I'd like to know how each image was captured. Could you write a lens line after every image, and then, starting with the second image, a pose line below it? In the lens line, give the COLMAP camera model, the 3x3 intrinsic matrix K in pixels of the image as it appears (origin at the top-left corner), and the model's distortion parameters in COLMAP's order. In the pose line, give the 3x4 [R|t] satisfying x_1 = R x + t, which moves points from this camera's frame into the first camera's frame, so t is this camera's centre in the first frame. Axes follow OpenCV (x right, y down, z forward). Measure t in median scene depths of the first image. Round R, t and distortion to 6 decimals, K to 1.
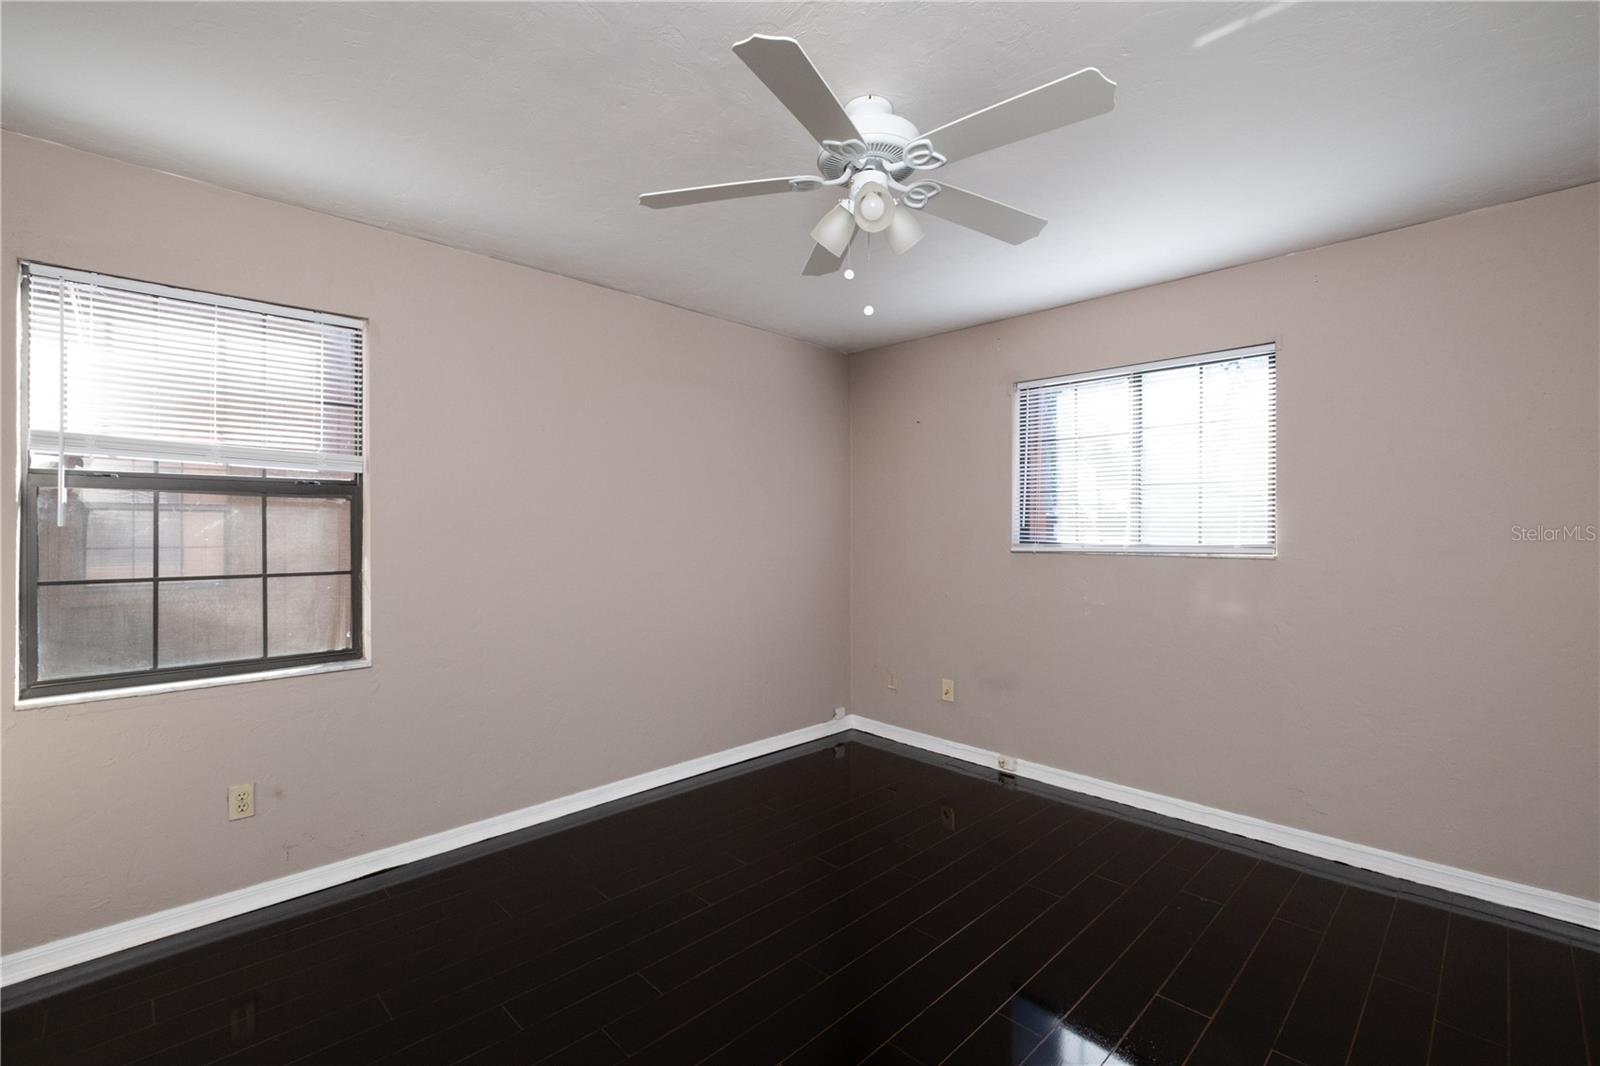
lens RADIAL K [[708.3, 0, 822.0], [0, 708.3, 530.6], [0, 0, 1]] dist [0.012851, -0.000254]
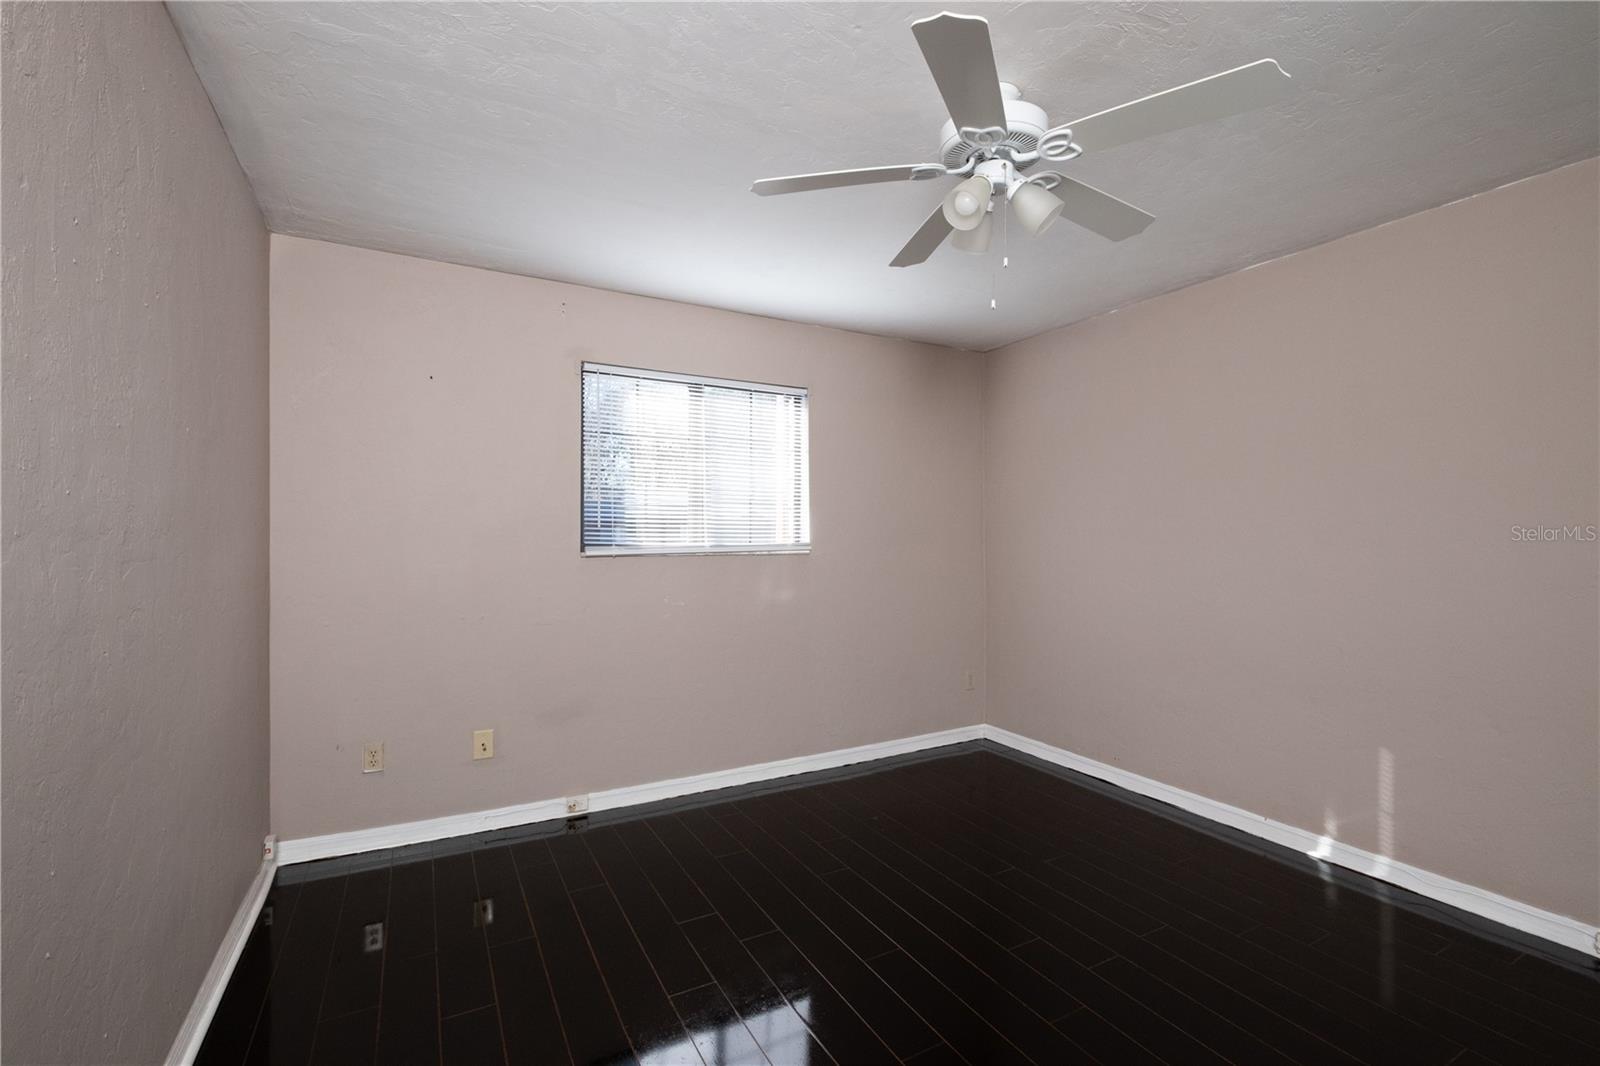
lens RADIAL K [[708.3, 0, 822.0], [0, 708.3, 530.6], [0, 0, 1]] dist [0.012851, -0.000254]
pose [[0.282387, 0.004013, 0.959292, -0.539449], [-0.001412, 0.999992, -0.003768, 0.001786], [-0.959300, -0.000290, 0.282390, 0.539176]]
